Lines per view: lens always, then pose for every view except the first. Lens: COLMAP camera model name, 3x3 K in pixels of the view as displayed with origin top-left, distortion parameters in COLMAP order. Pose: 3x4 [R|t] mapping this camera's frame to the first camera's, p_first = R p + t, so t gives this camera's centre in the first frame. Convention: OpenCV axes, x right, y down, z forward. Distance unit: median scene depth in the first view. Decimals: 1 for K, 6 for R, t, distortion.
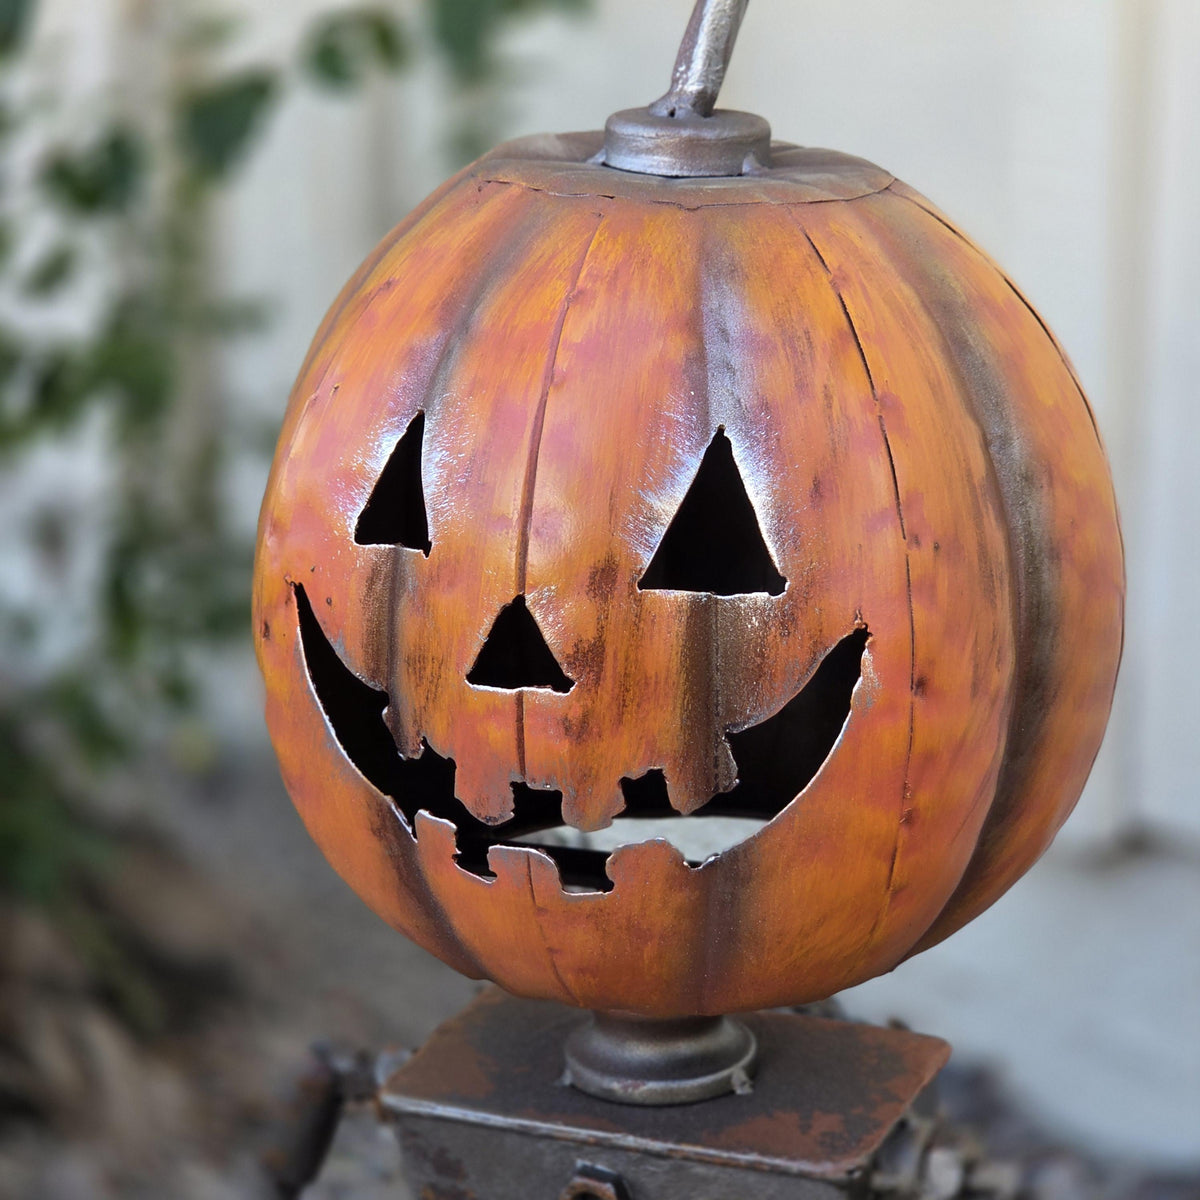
lens RADIAL K [[3662.4, 0, 608.0], [0, 3662.4, 596.9], [0, 0, 1]] dist [0.190905, 0.000000]
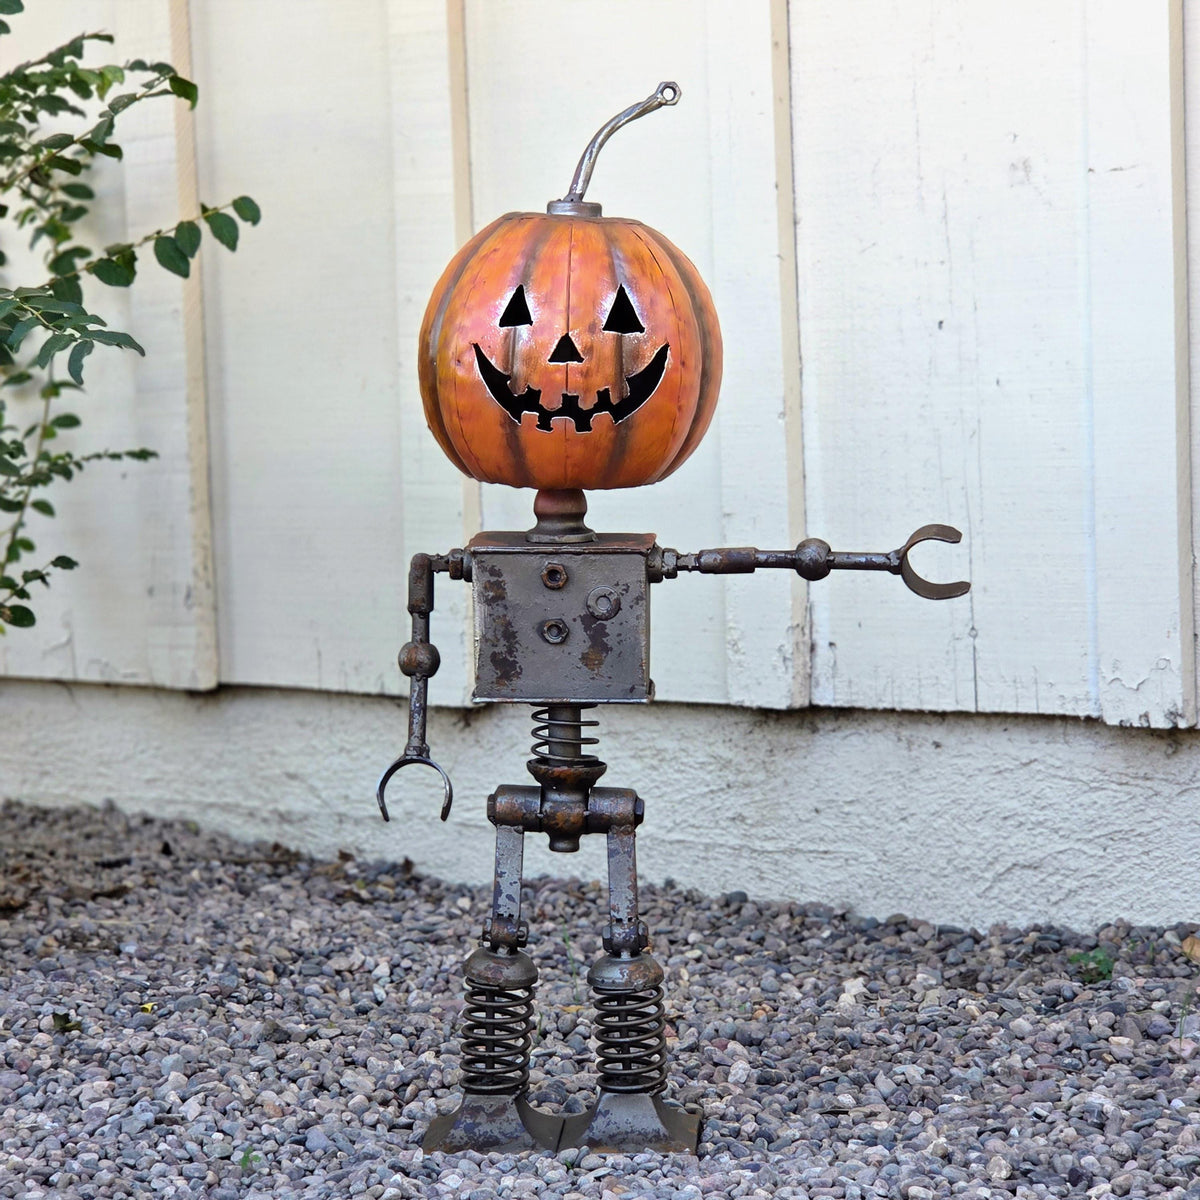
lens RADIAL K [[3486.2, 0, 611.9], [0, 3486.2, 610.1], [0, 0, 1]] dist [0.110438, 0.000000]
pose [[0.963021, -0.036122, 0.266996, -0.731155], [0.065082, 0.992814, -0.100427, 0.496422], [-0.261449, 0.114090, 0.958451, -1.732471]]
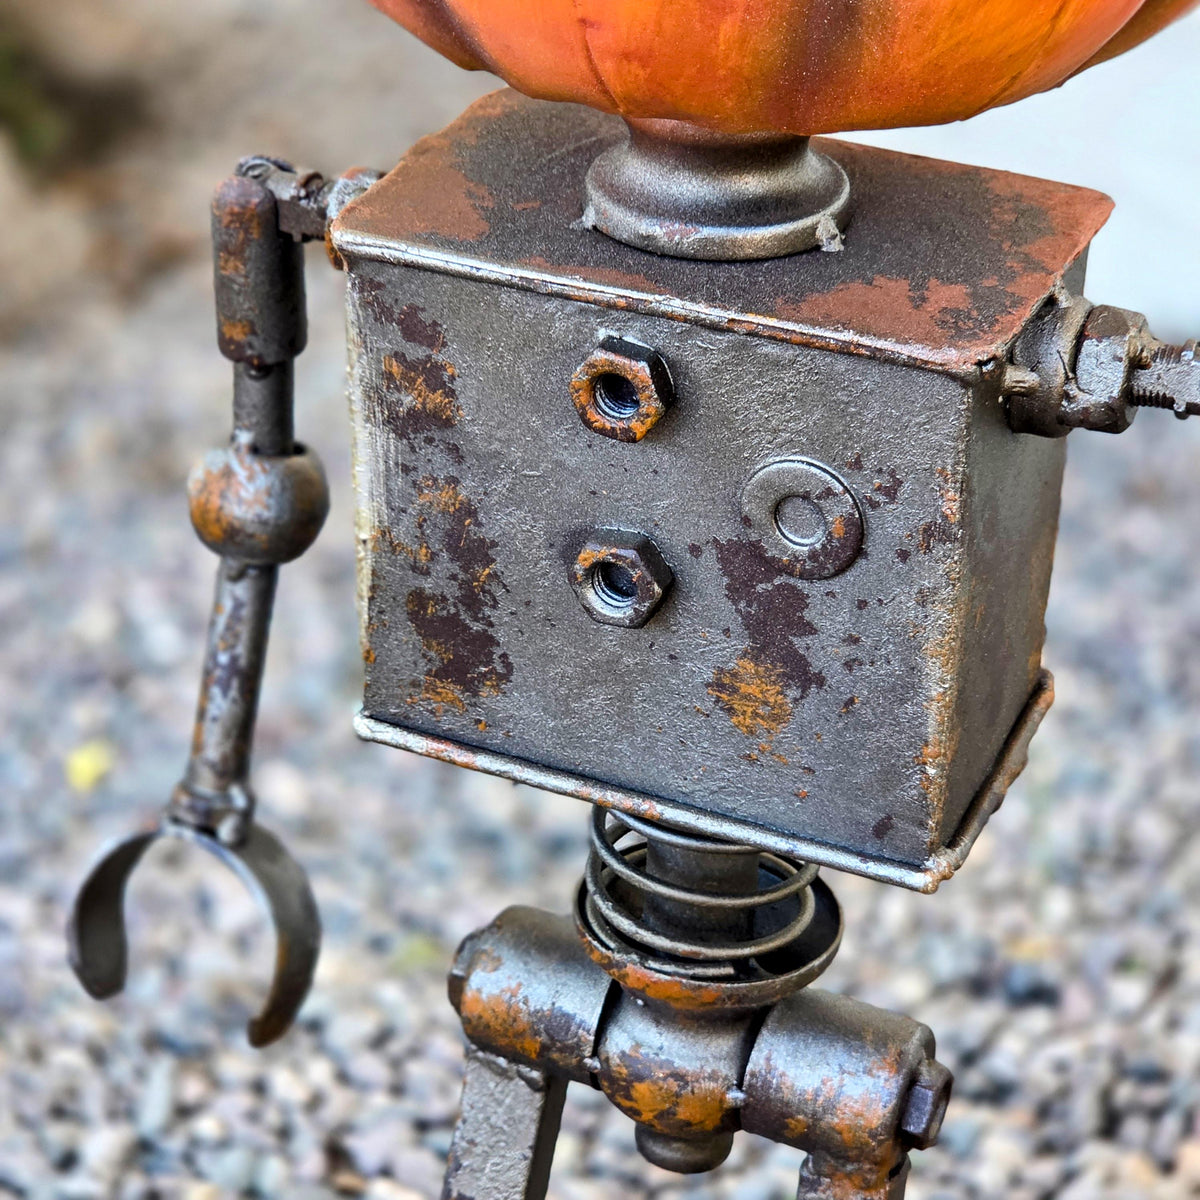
lens RADIAL K [[3486.2, 0, 602.3], [0, 3486.2, 600.2], [0, 0, 1]] dist [0.110438, 0.000000]
pose [[0.998524, 0.052222, 0.014903, -0.015426], [-0.054222, 0.974008, 0.219928, 0.054582], [-0.003031, -0.220411, 0.975402, 0.321069]]
